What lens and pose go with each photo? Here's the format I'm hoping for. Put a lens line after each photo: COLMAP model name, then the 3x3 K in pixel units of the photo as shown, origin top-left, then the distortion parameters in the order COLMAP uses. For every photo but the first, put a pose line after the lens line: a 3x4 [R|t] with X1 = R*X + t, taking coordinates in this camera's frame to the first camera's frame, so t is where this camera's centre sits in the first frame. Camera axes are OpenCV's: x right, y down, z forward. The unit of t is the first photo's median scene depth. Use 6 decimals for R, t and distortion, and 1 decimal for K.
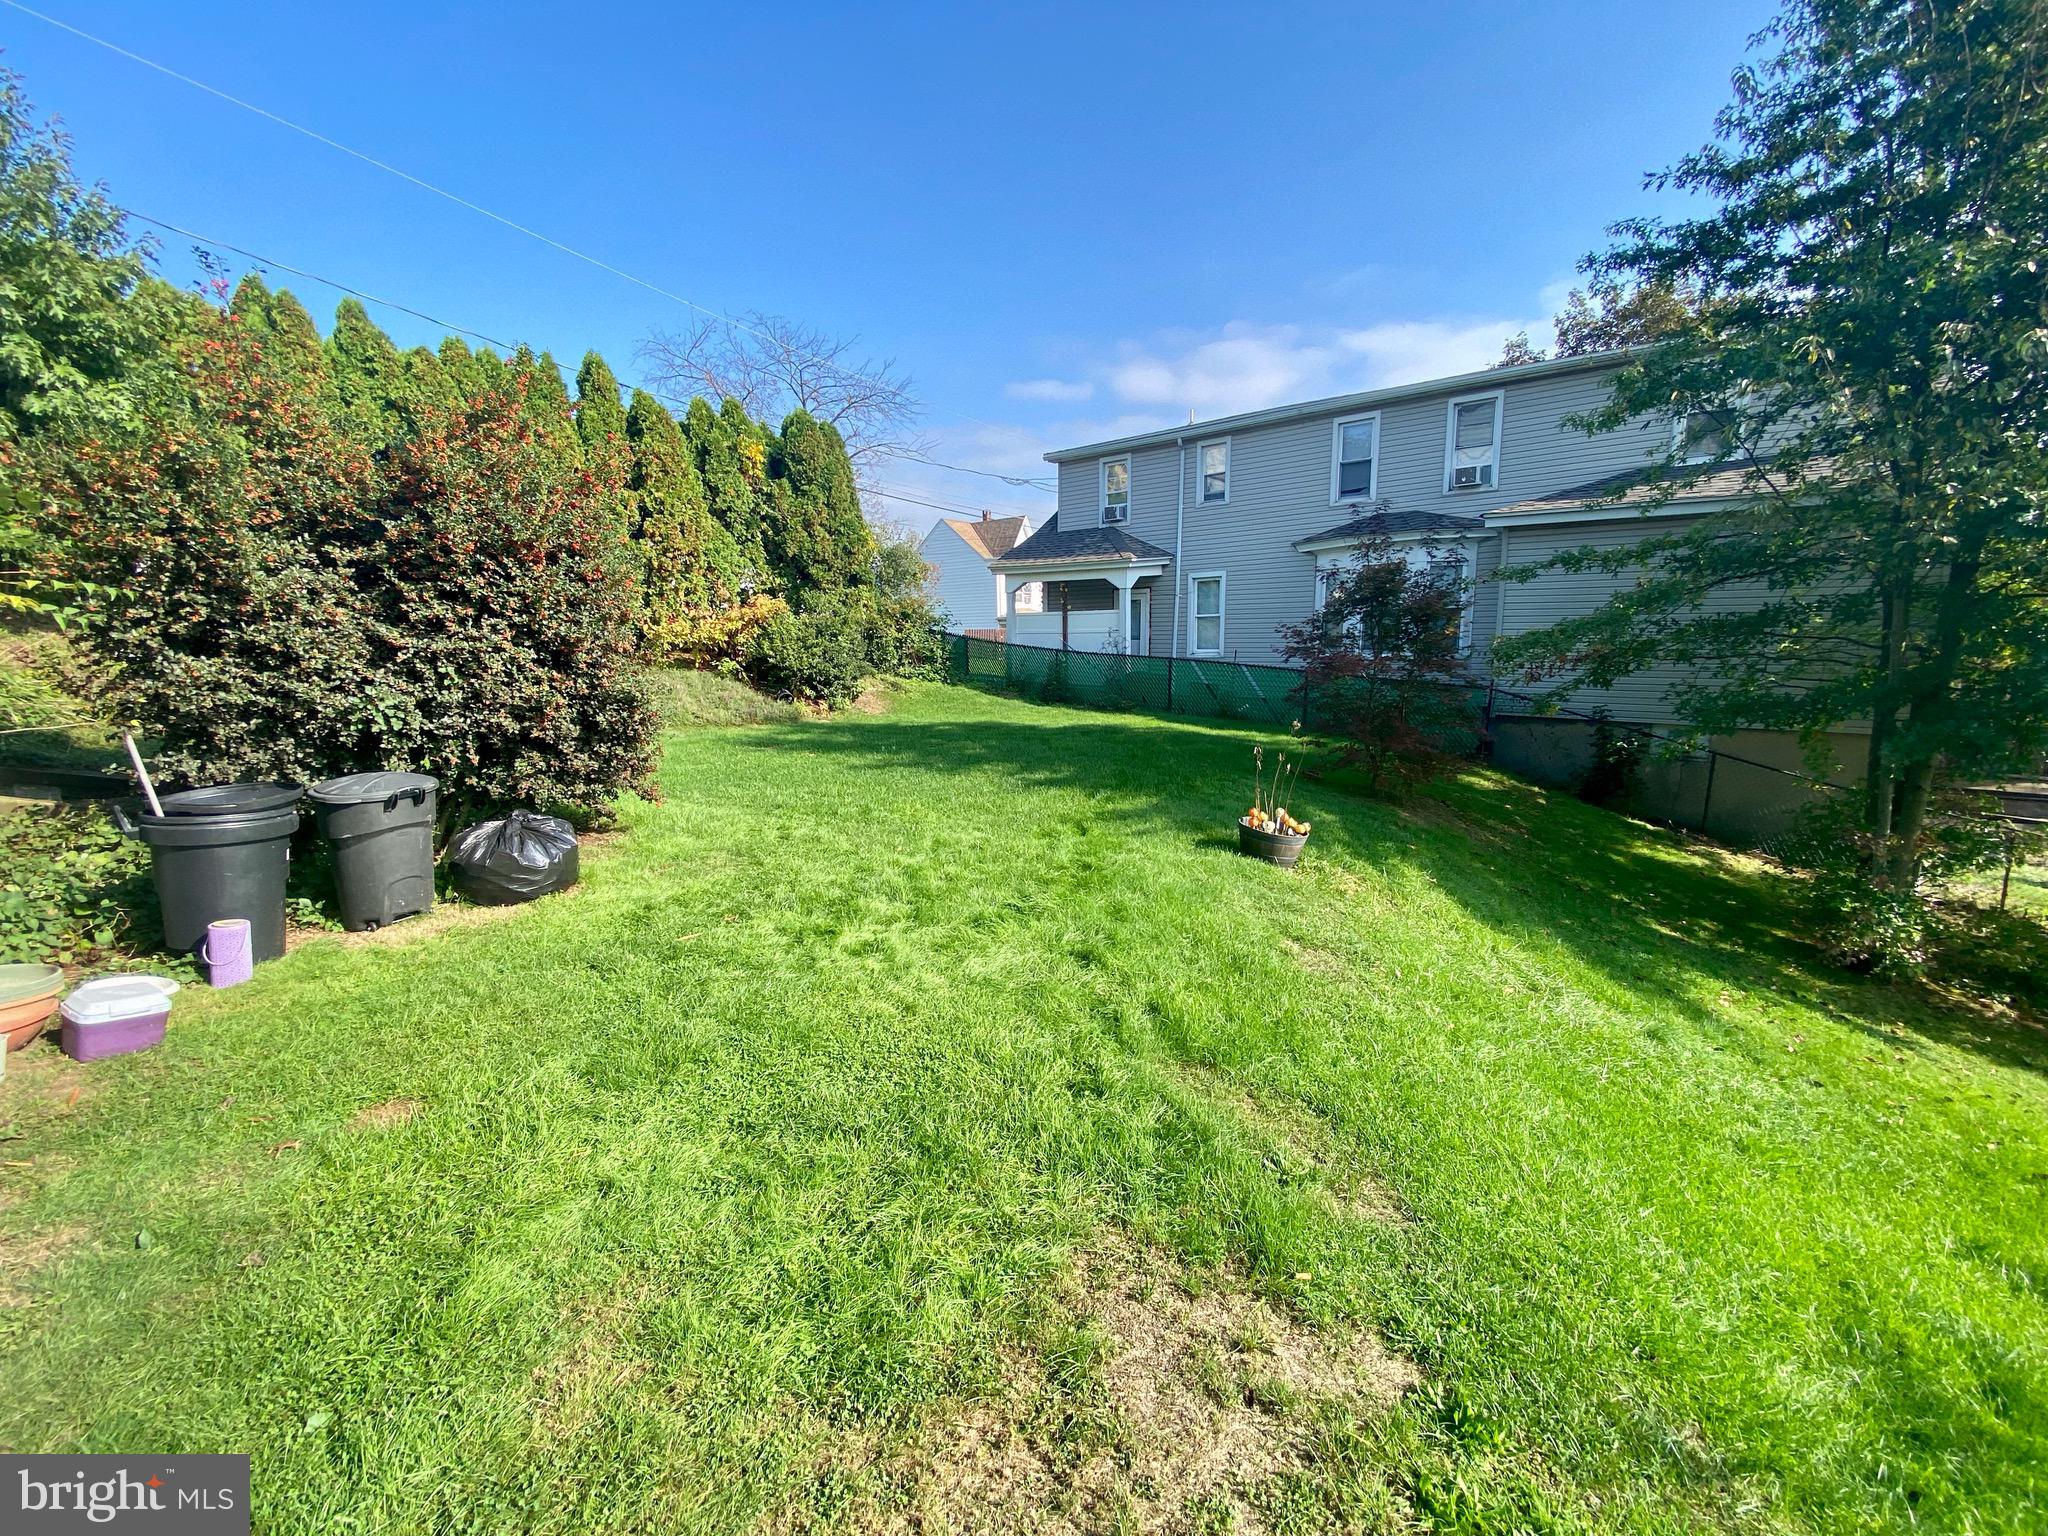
lens RADIAL K [[832.5, 0, 1033.7], [0, 832.5, 770.0], [0, 0, 1]] dist [0.004577, -0.012282]
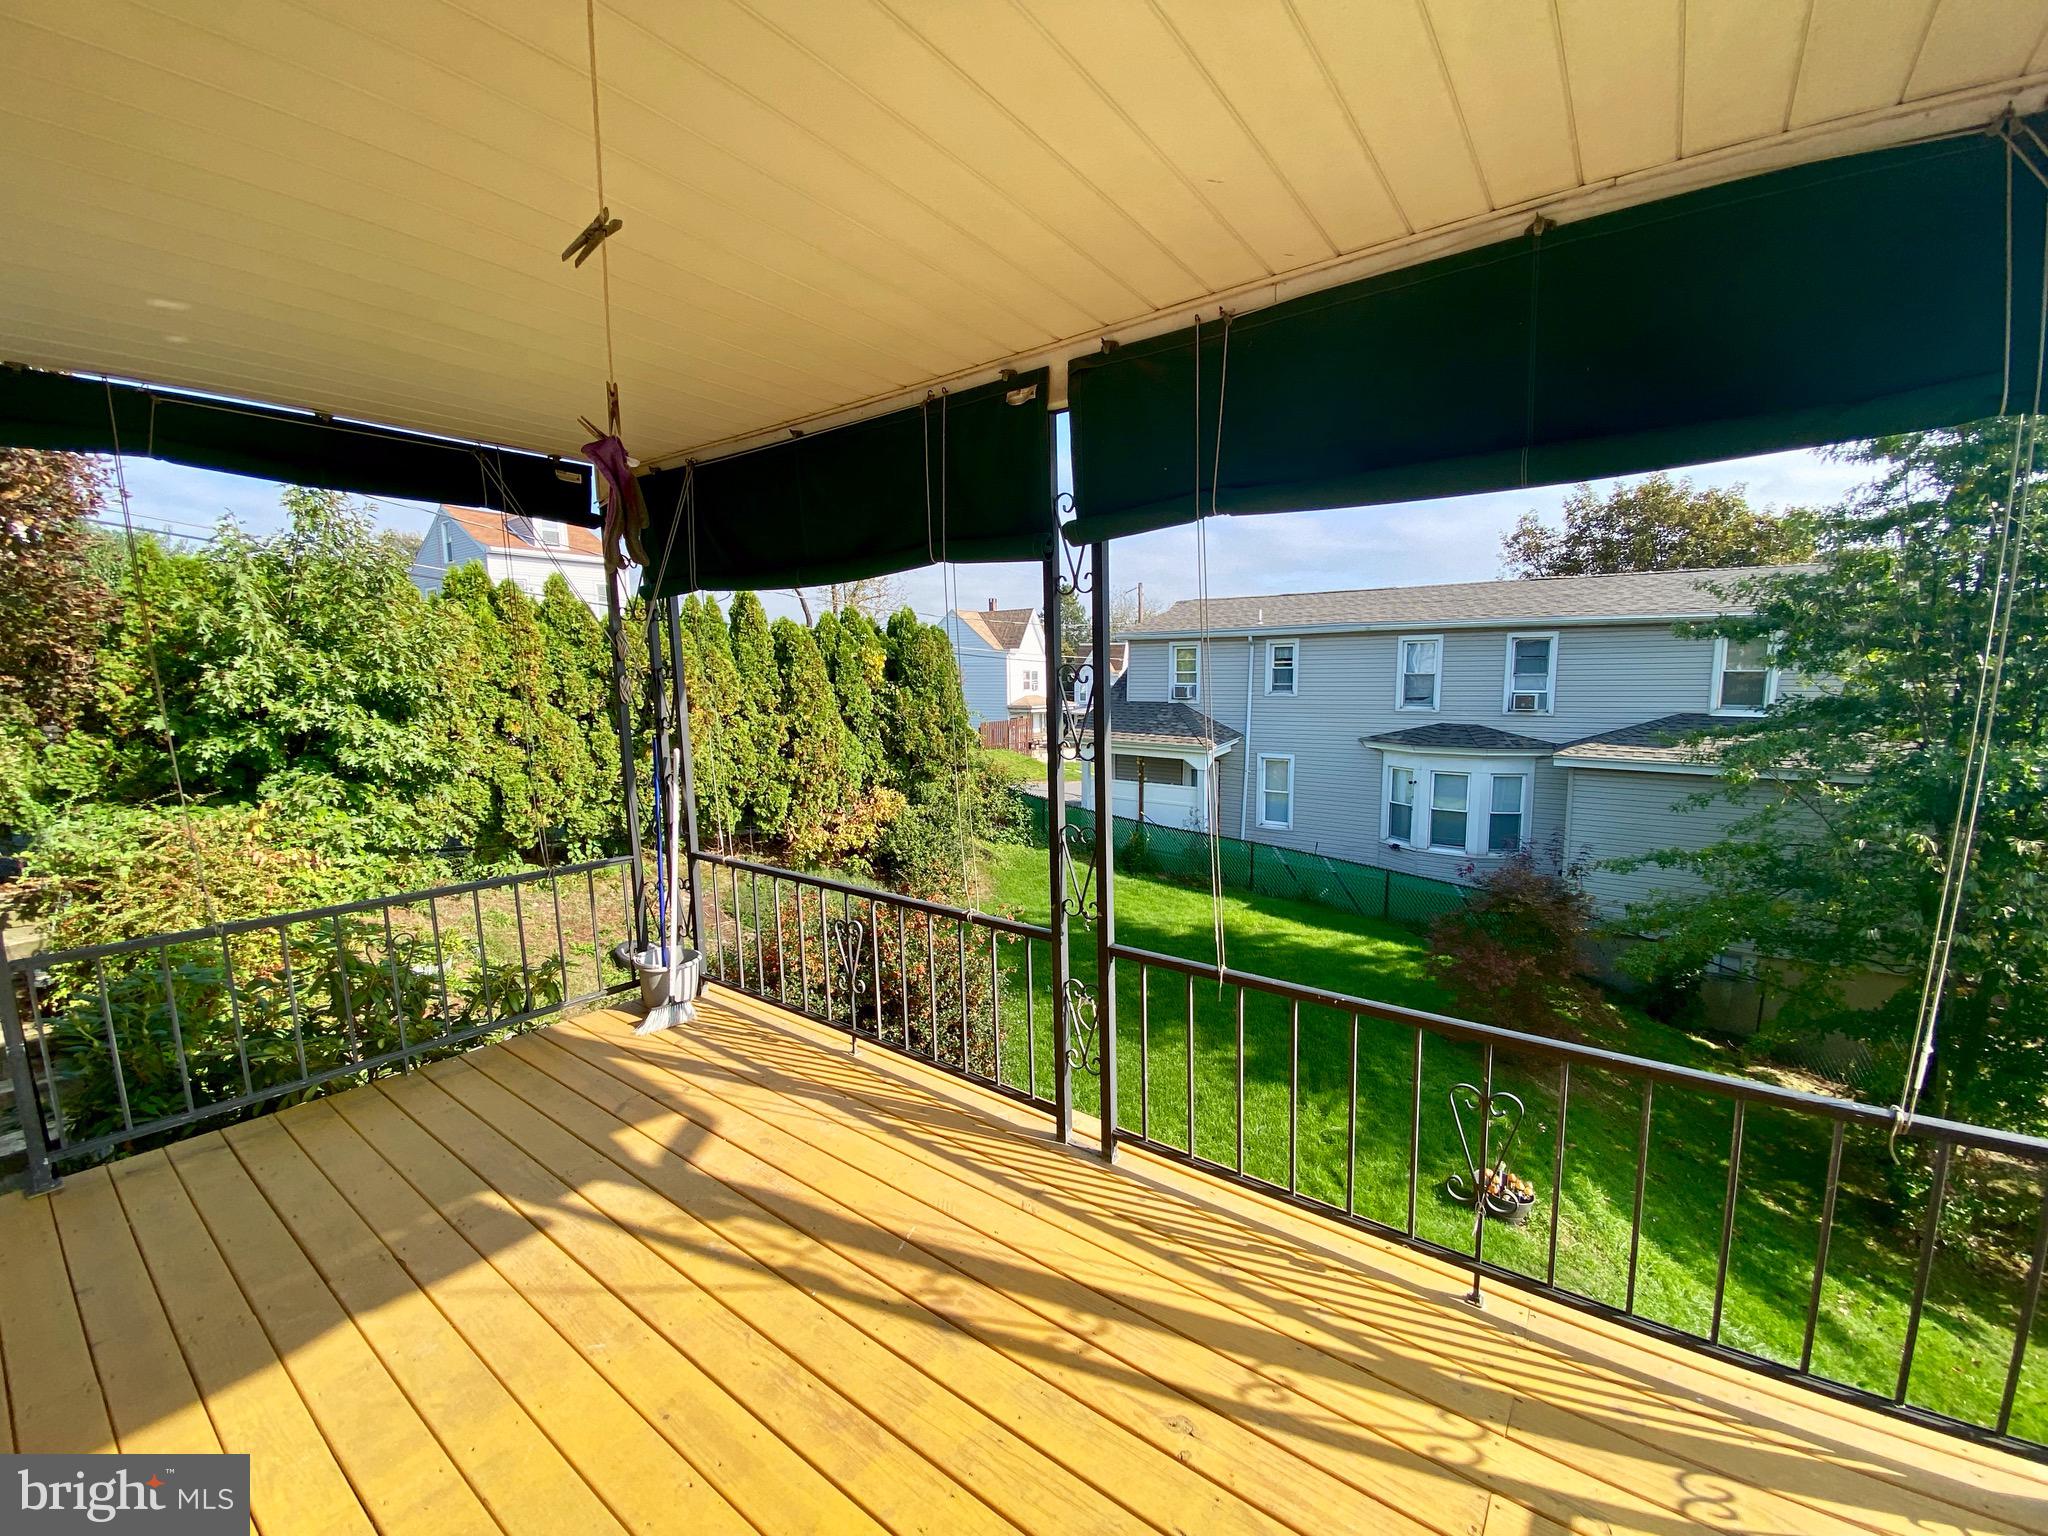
lens RADIAL K [[832.5, 0, 1033.7], [0, 832.5, 759.8], [0, 0, 1]] dist [0.004577, -0.012282]
pose [[0.998643, -0.003428, 0.051958, -0.190790], [0.005812, 0.998933, -0.045811, -0.203601], [-0.051746, 0.046050, 0.997598, -0.091425]]
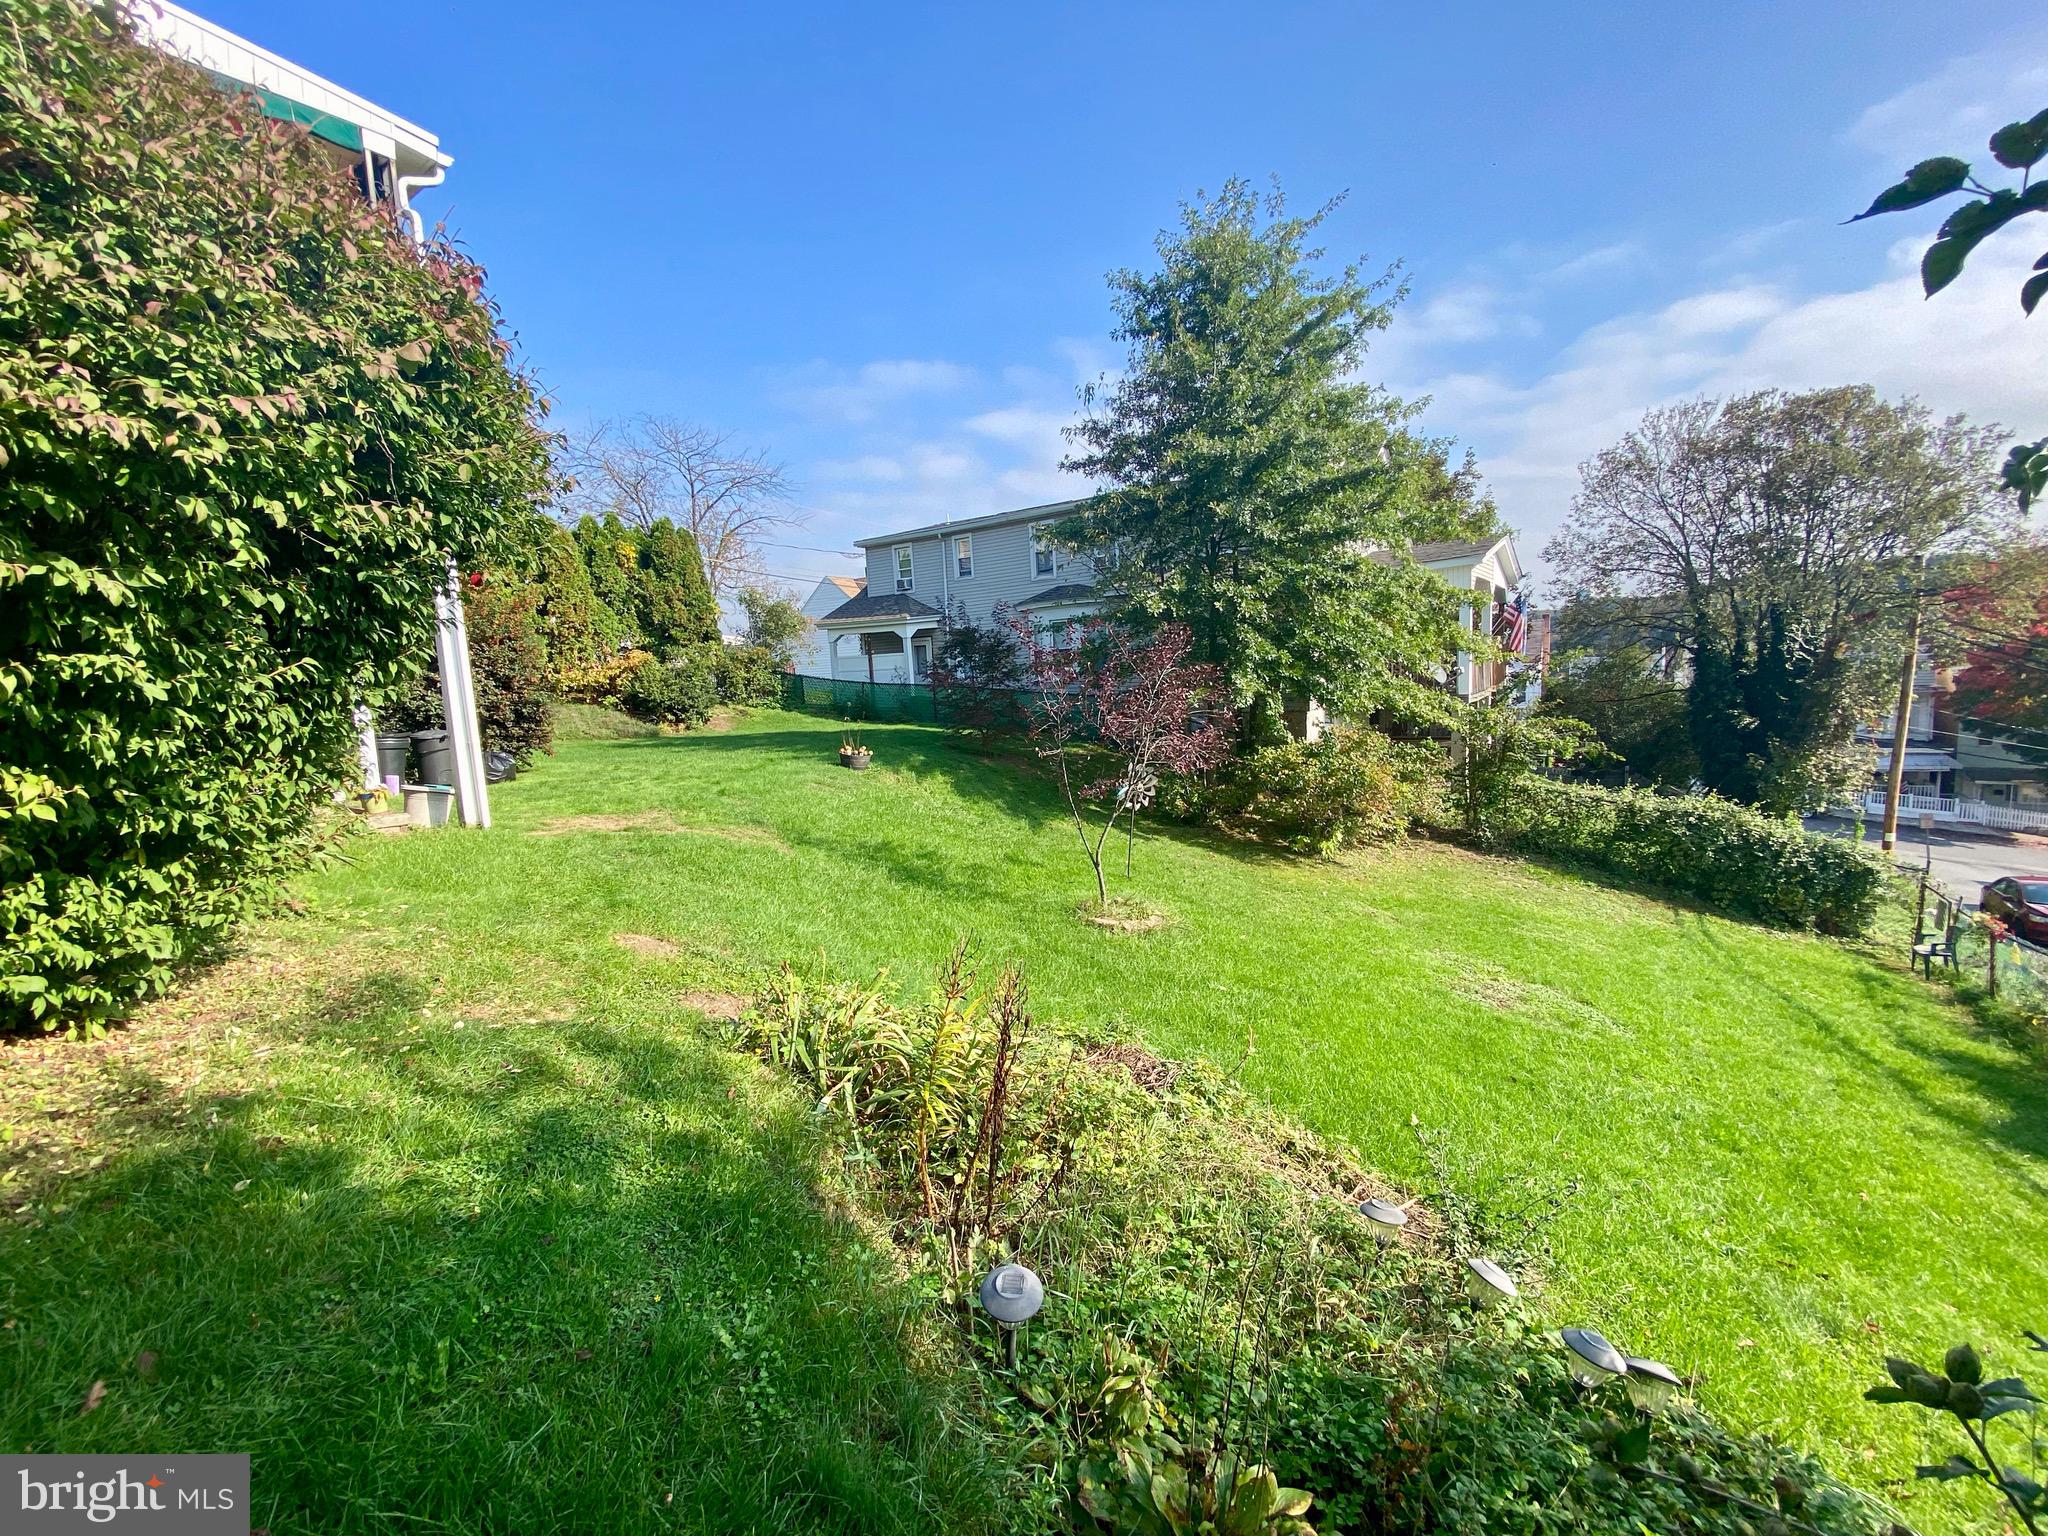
lens RADIAL K [[844.3, 0, 1060.3], [0, 844.3, 758.5], [0, 0, 1]] dist [-0.001774, -0.011520]
pose [[0.993662, -0.042560, 0.104043, 0.237911], [0.048985, 0.996996, -0.060002, 0.095623], [-0.101177, 0.064719, 0.992761, -0.490952]]
